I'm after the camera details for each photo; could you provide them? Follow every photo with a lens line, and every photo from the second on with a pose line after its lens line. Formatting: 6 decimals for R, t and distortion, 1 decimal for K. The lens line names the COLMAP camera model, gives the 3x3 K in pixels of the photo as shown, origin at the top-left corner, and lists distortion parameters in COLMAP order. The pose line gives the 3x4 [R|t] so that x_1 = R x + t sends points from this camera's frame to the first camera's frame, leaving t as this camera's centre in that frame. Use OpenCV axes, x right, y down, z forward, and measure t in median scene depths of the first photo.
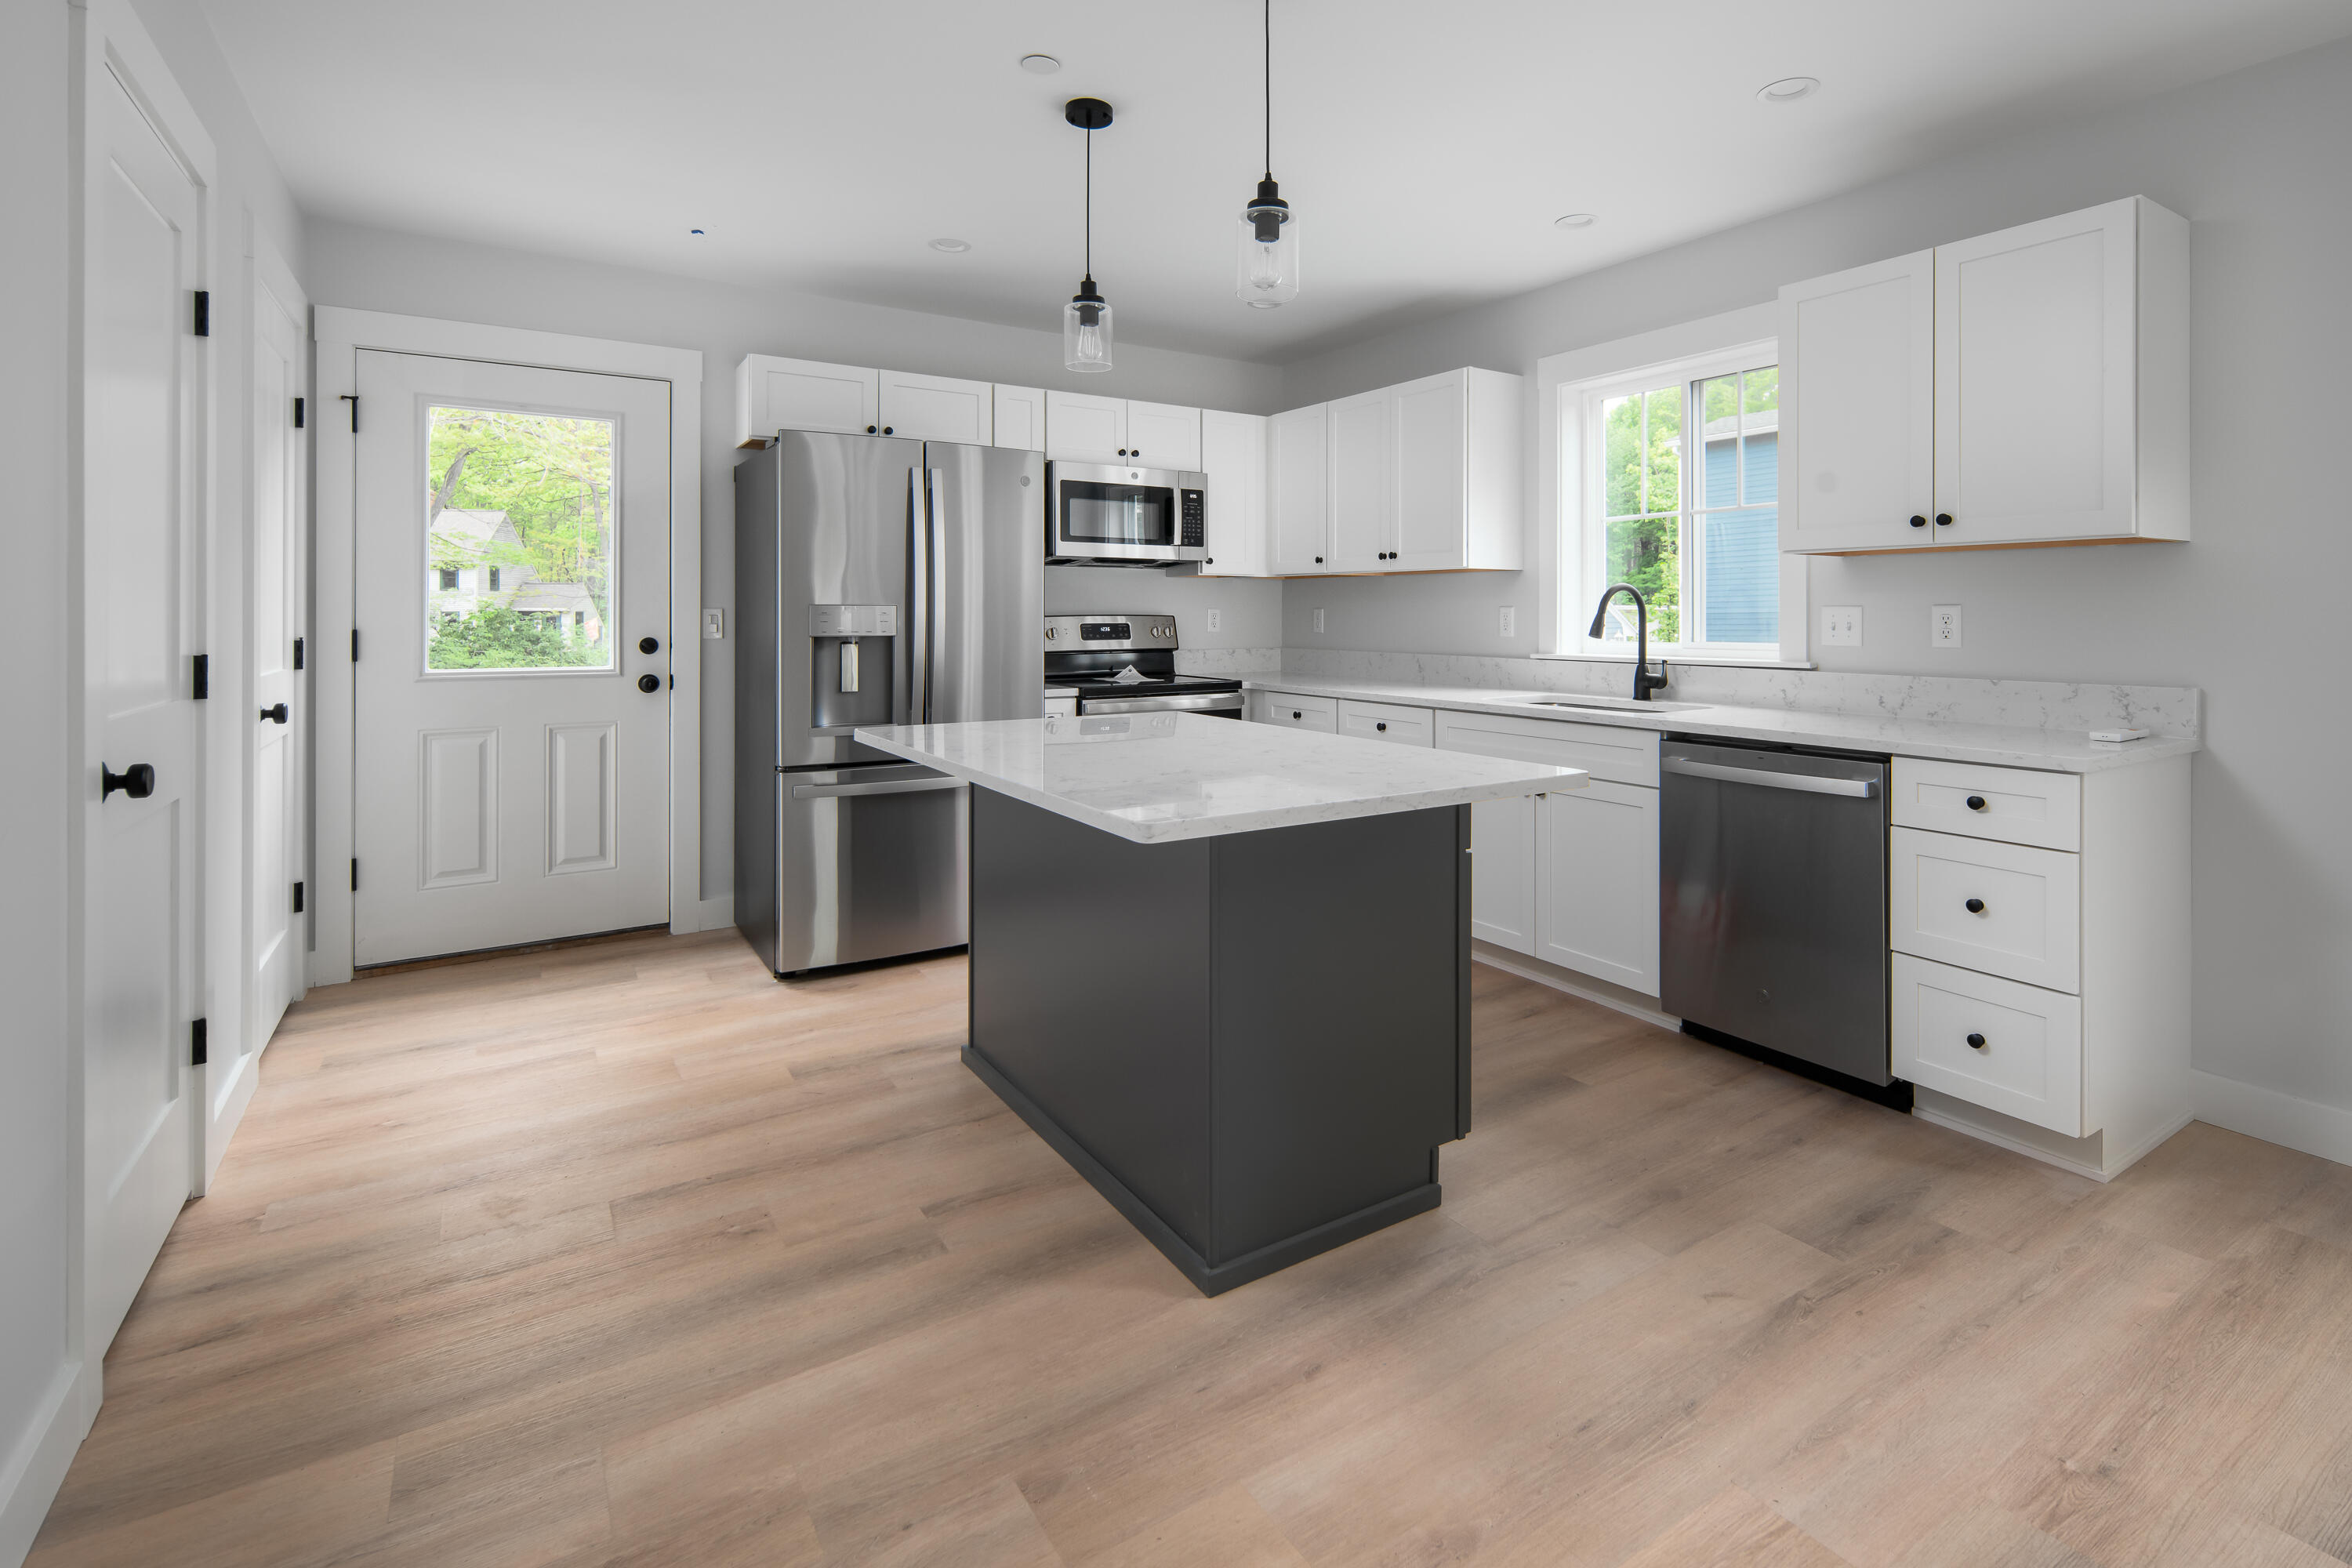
lens RADIAL K [[1101.1, 0, 1230.5], [0, 1101.1, 604.0], [0, 0, 1]] dist [0.001516, 0.000000]
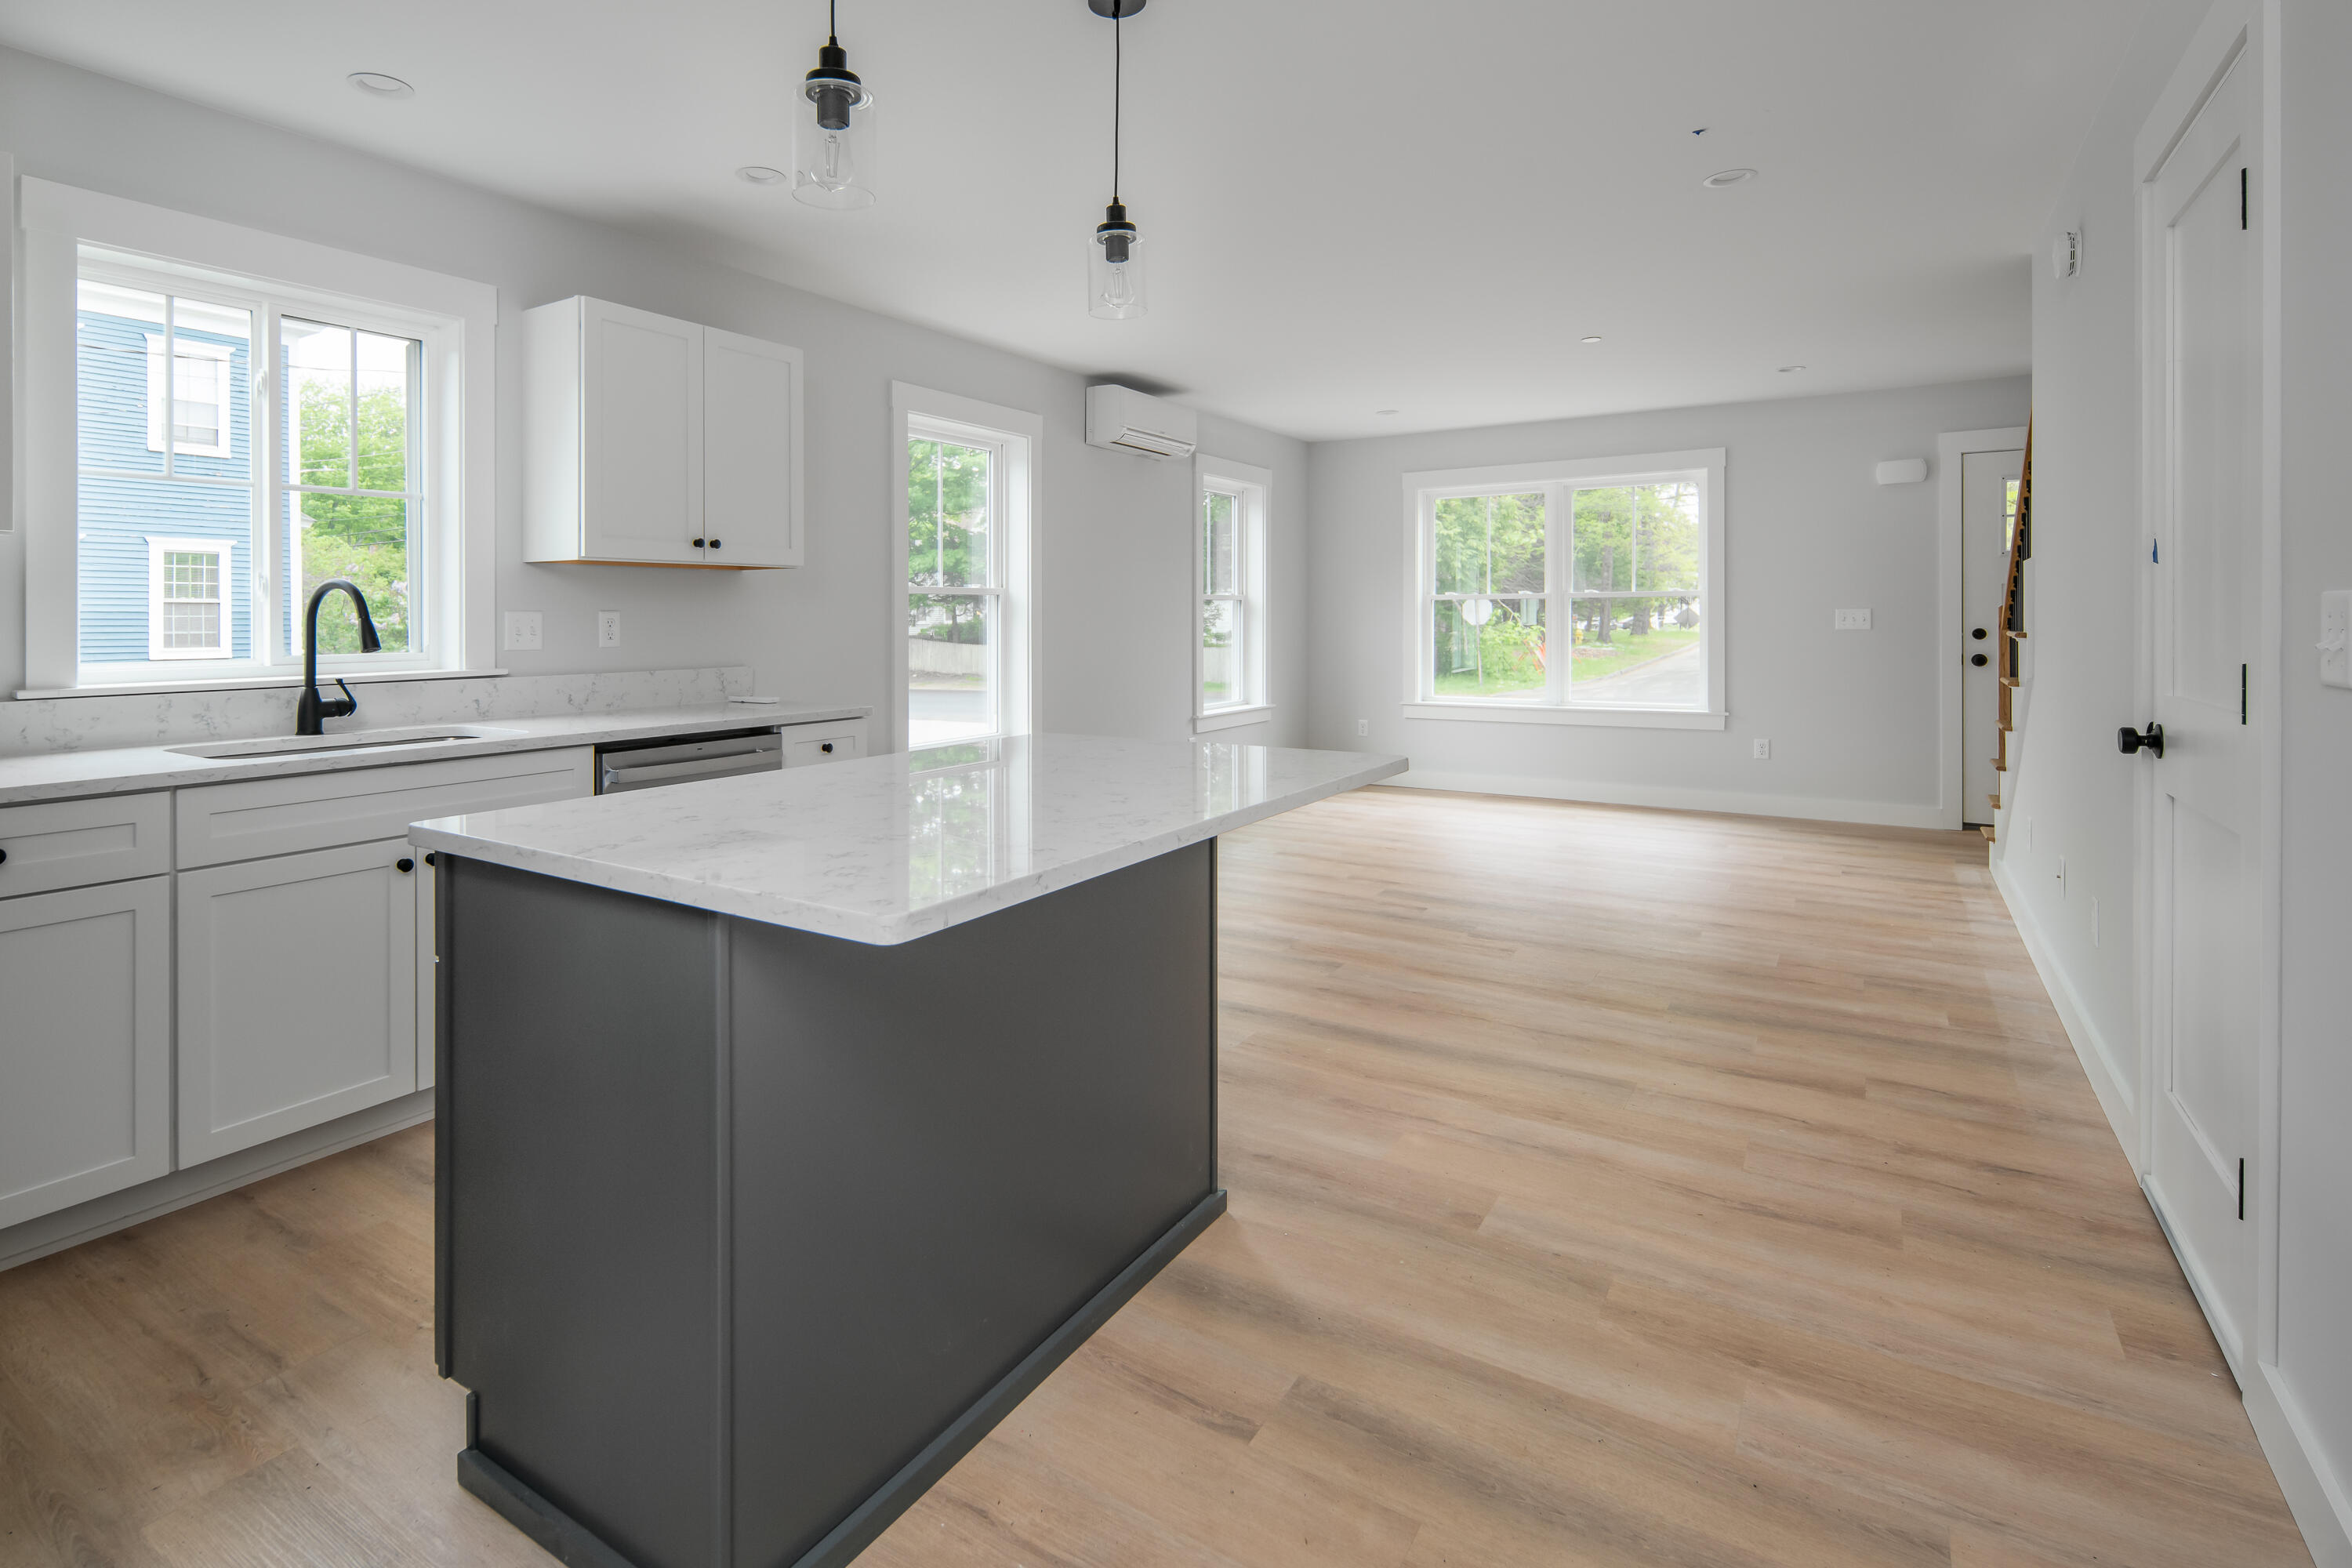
lens RADIAL K [[1159.5, 0, 1079.4], [0, 1159.5, 610.0], [0, 0, 1]] dist [0.003603, 0.000793]
pose [[-0.376711, 0.005738, 0.926313, -0.591545], [-0.005096, 0.999953, -0.008266, 0.006930], [-0.926317, -0.007835, -0.376664, 0.870260]]
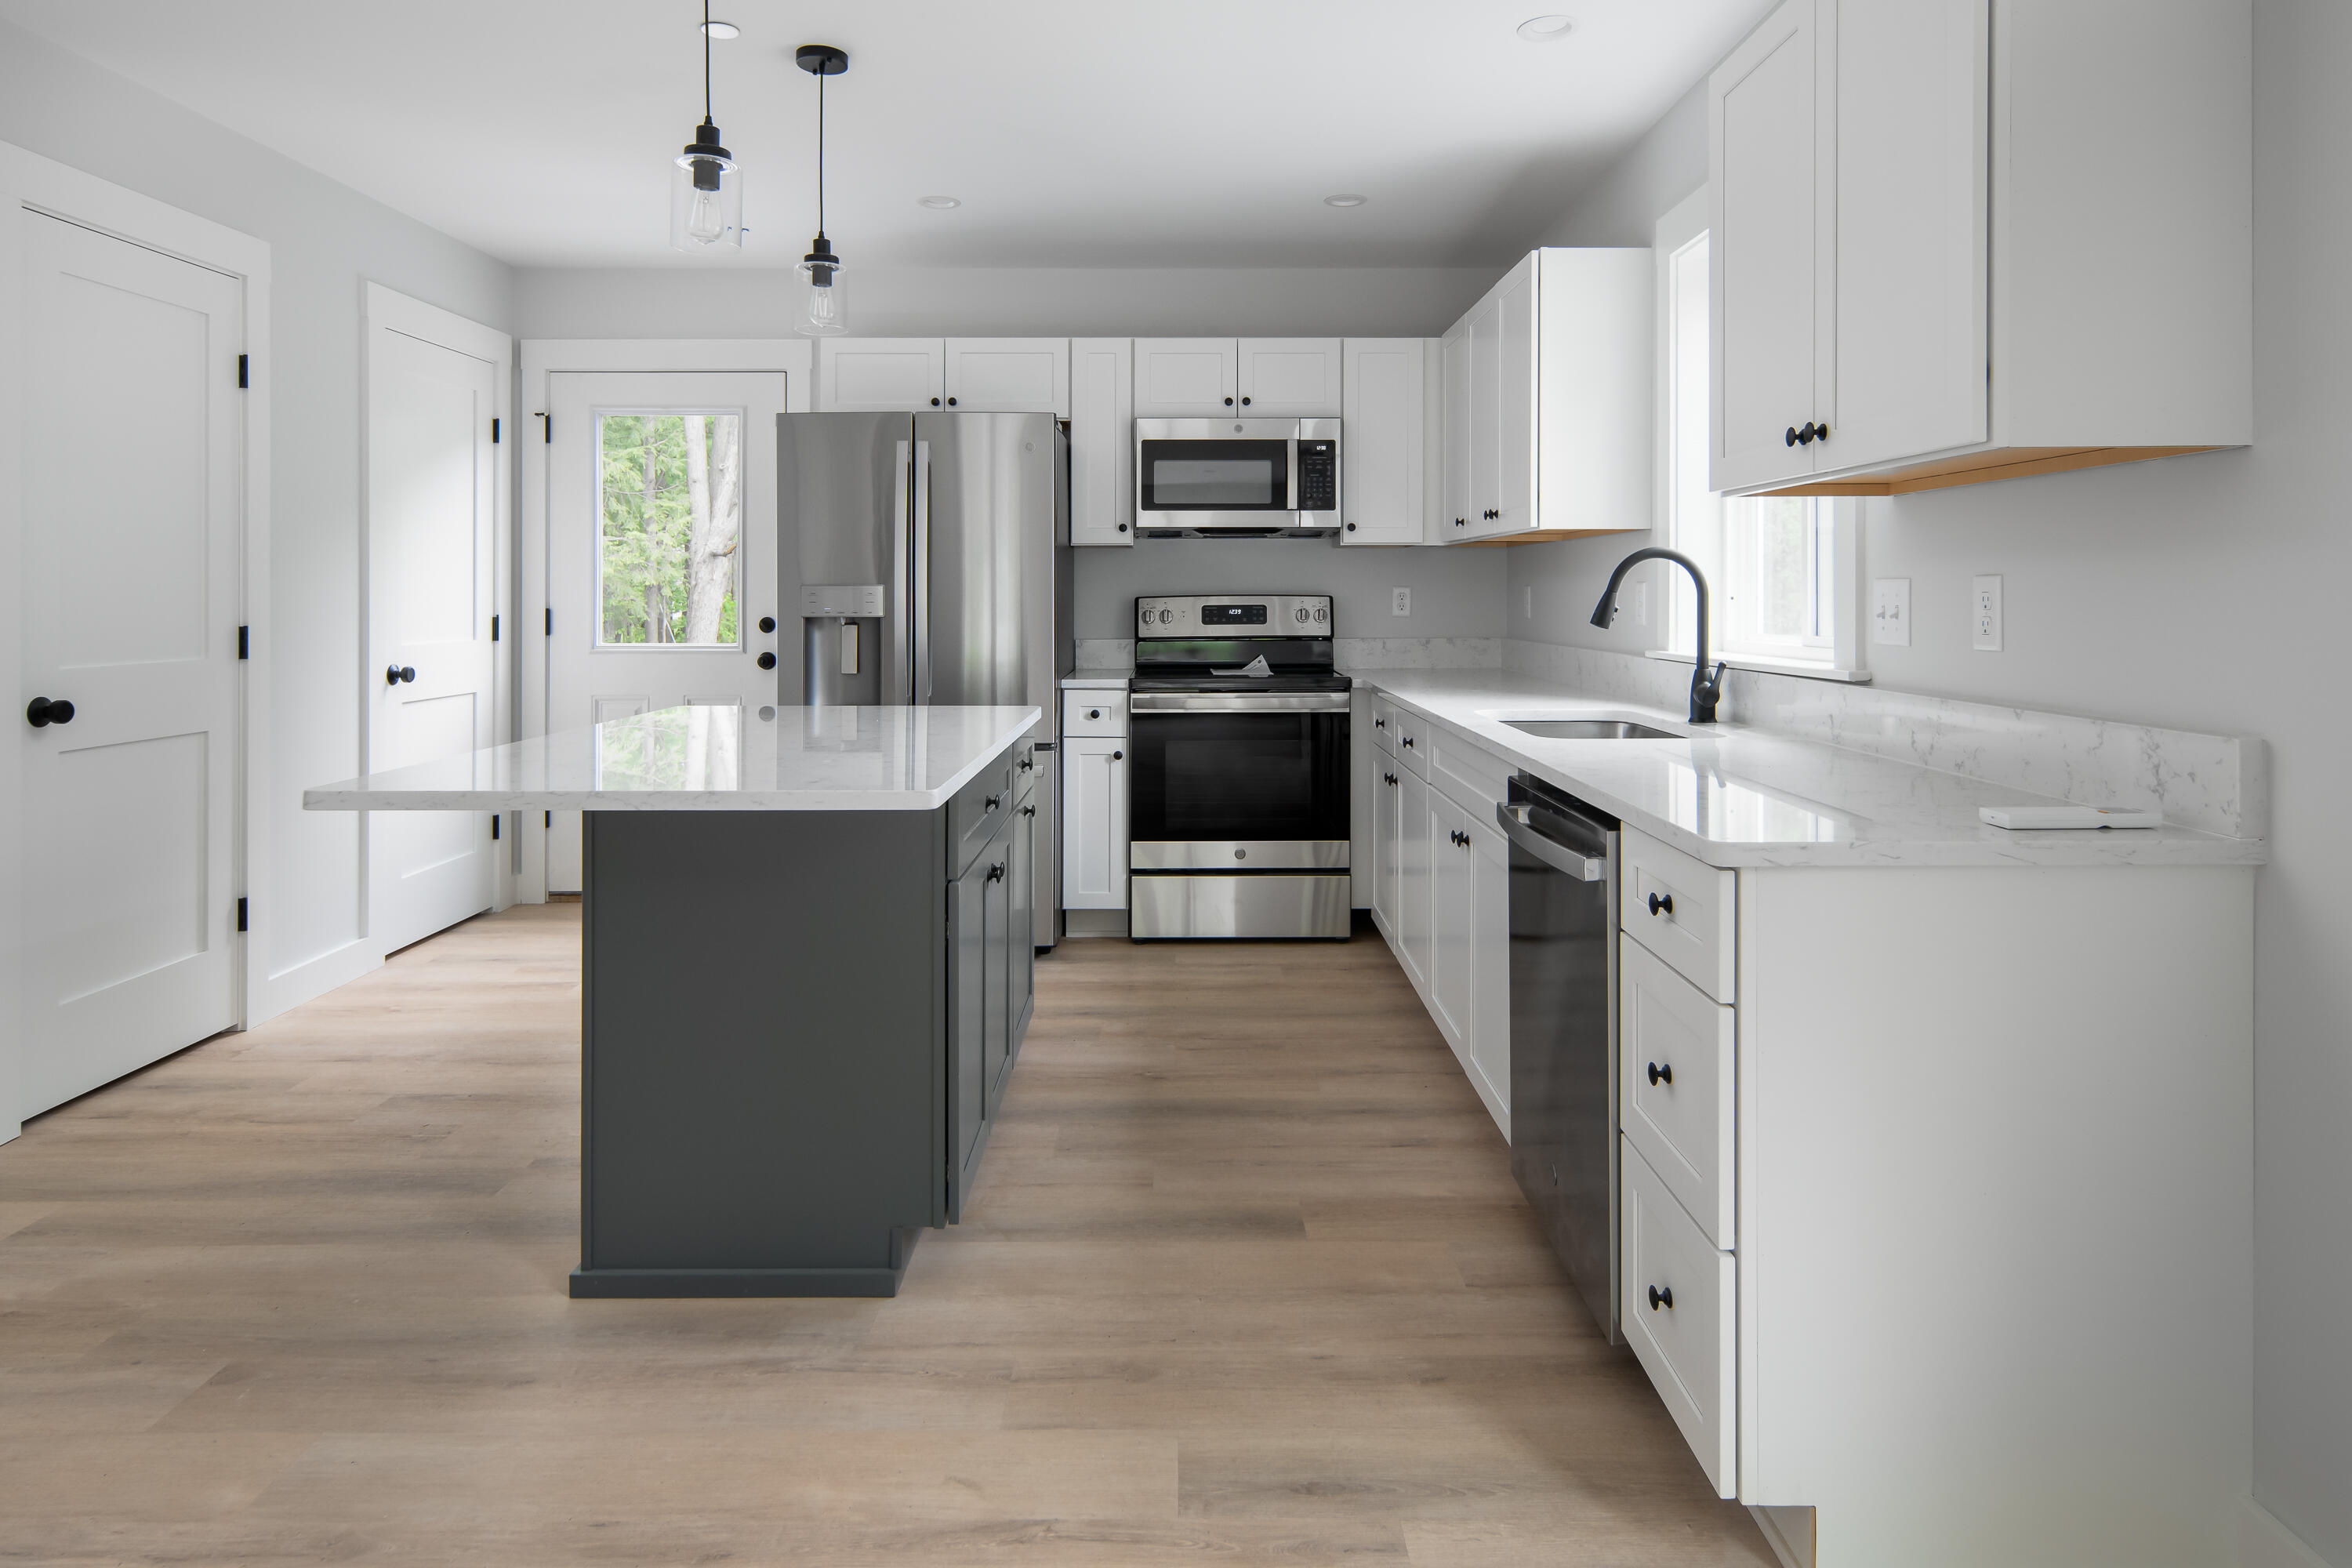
lens RADIAL K [[1341.8, 0, 1183.6], [0, 1341.8, 587.4], [0, 0, 1]] dist [-0.000343, 0.000312]
pose [[0.837682, -0.004657, -0.546139, 0.588160], [0.007488, 0.999968, 0.002958, 0.001370], [0.546107, -0.006567, 0.837689, 0.165867]]
